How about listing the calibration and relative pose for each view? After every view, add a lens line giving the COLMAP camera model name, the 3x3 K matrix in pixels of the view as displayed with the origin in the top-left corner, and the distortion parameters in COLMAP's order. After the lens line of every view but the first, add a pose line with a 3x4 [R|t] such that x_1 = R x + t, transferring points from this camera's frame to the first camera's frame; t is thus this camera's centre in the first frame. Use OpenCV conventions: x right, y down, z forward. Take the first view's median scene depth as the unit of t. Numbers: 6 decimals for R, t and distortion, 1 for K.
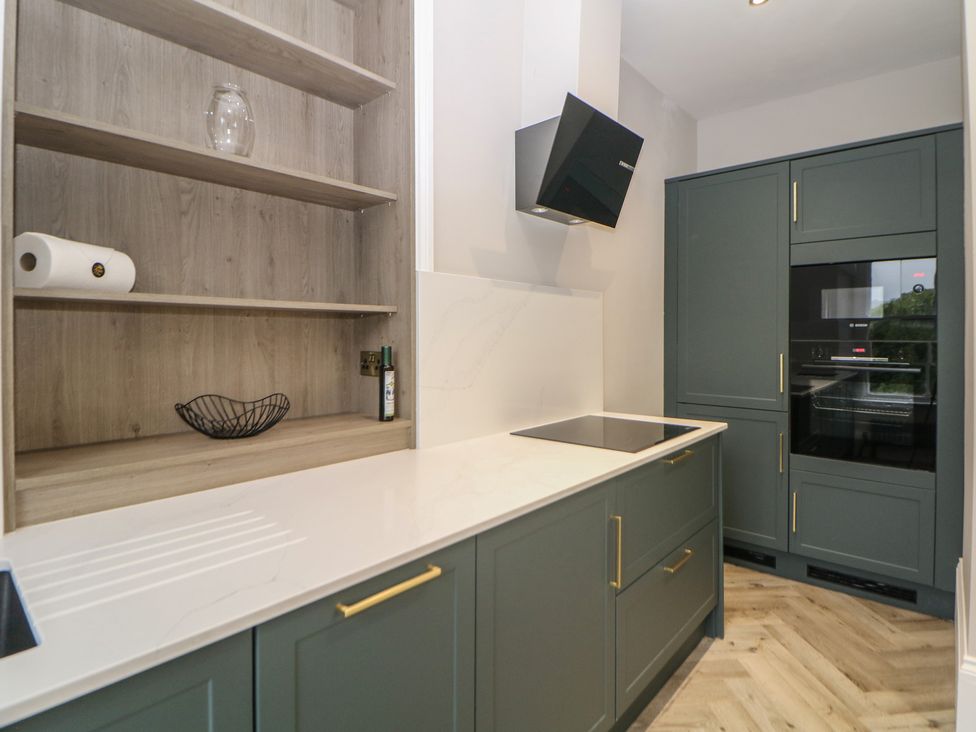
lens RADIAL K [[526.4, 0, 491.7], [0, 526.4, 335.8], [0, 0, 1]] dist [0.005596, -0.013049]
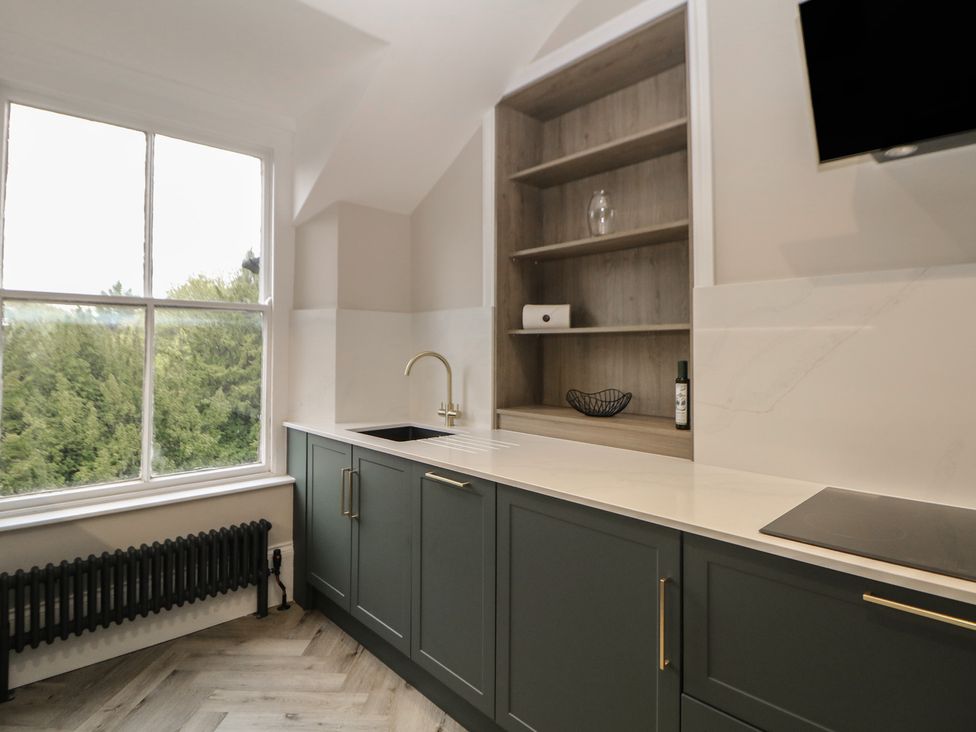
lens RADIAL K [[526.4, 0, 491.7], [0, 526.4, 335.8], [0, 0, 1]] dist [0.005596, -0.013049]
pose [[-0.099548, -0.029741, -0.994588, 0.967836], [-0.004504, 0.999556, -0.029438, 0.002251], [0.995023, 0.001549, -0.099637, 0.750031]]
